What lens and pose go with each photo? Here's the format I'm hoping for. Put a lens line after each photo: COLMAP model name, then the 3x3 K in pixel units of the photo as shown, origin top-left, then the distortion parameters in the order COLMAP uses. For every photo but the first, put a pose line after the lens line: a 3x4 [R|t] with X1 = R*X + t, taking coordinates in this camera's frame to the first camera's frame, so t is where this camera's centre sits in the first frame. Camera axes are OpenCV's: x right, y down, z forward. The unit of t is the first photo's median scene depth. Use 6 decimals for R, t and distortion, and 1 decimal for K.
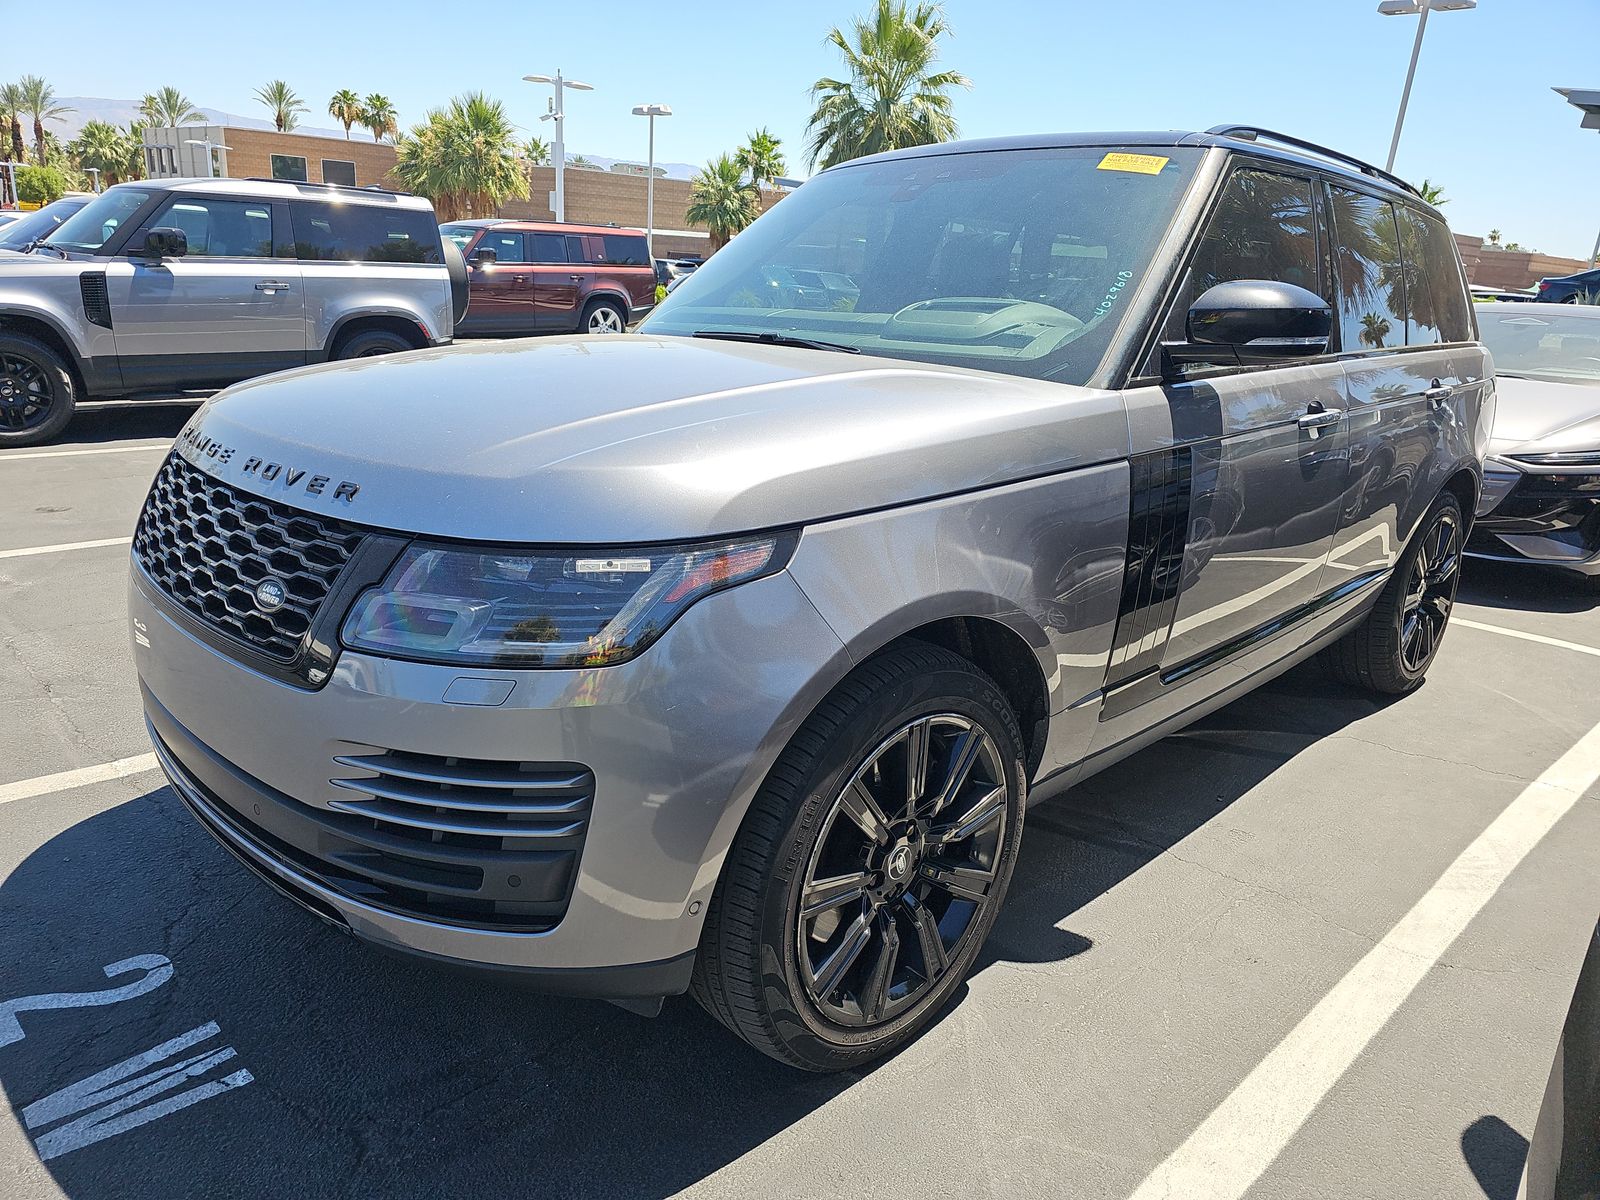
lens RADIAL K [[1043.9, 0, 800.0], [0, 1043.9, 600.0], [0, 0, 1]] dist [0.061738, -0.057152]
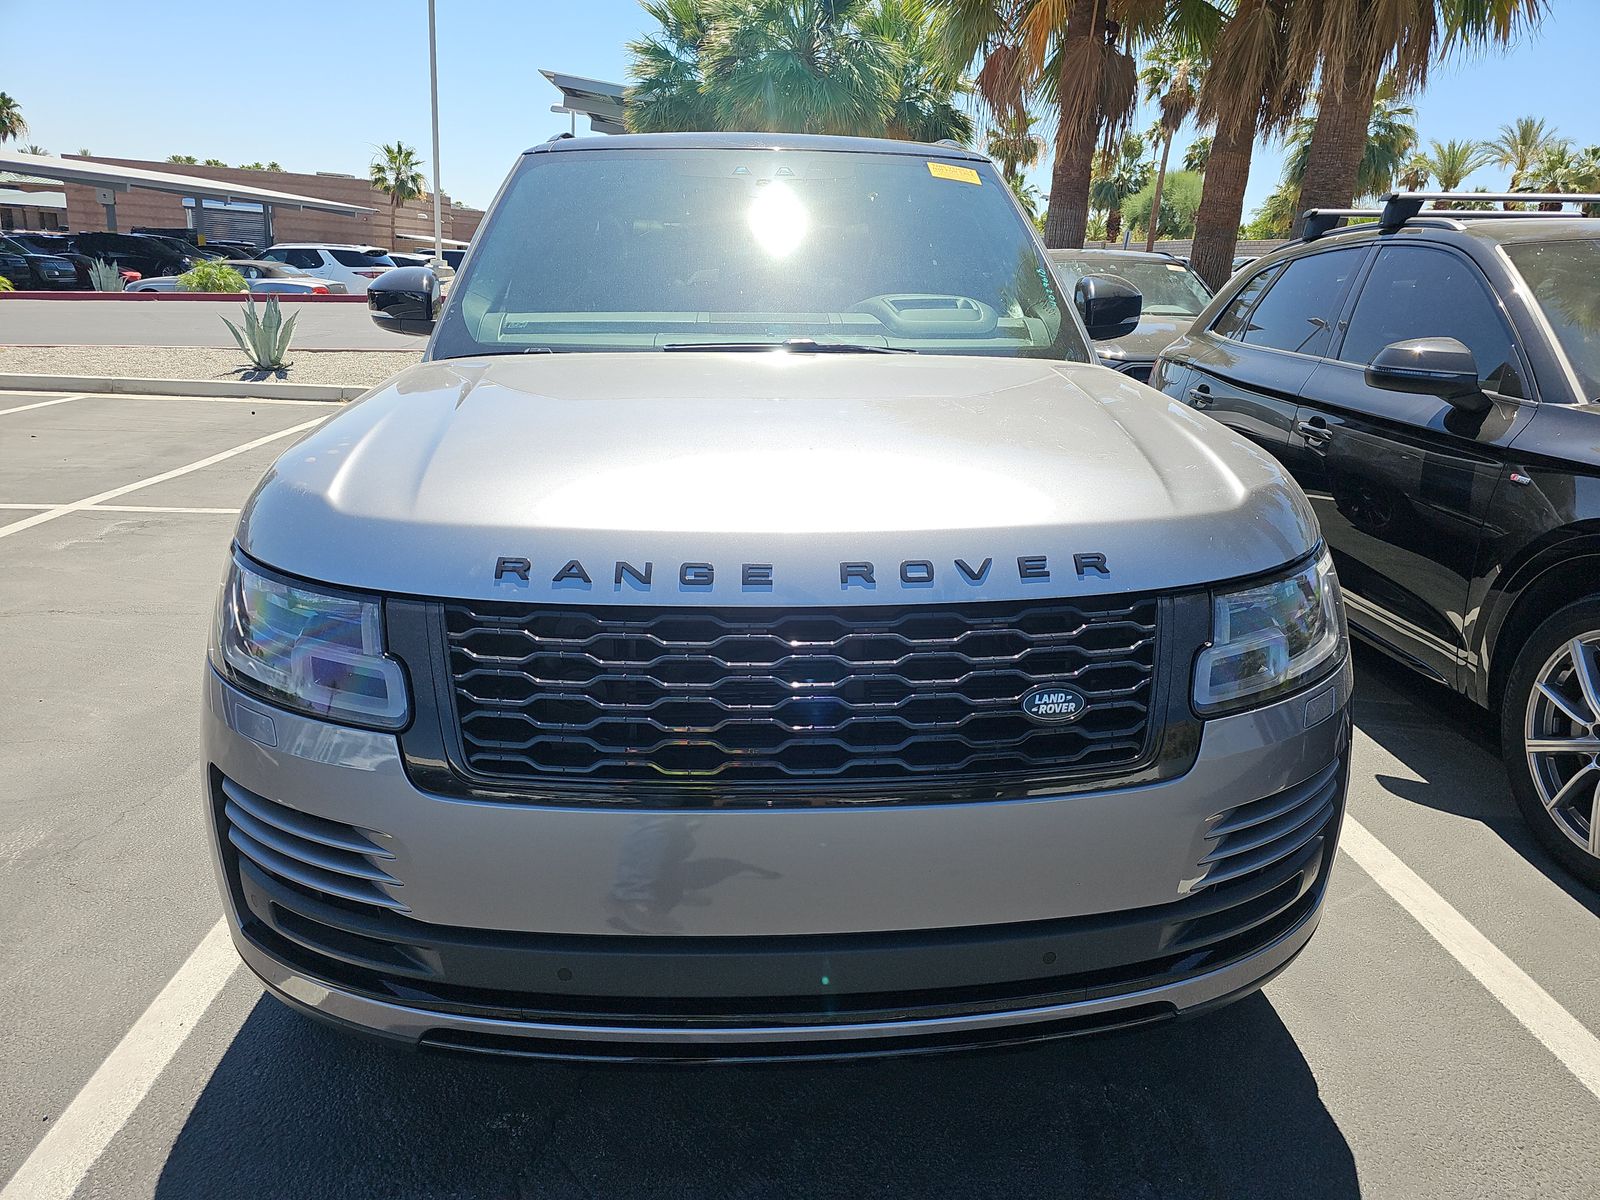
lens RADIAL K [[1043.9, 0, 800.0], [0, 1043.9, 600.0], [0, 0, 1]] dist [0.061738, -0.057152]
pose [[0.670640, -0.250680, 0.698142, -1.212027], [0.224897, 0.965581, 0.130671, -0.242707], [-0.706869, 0.069377, 0.703934, 0.546665]]
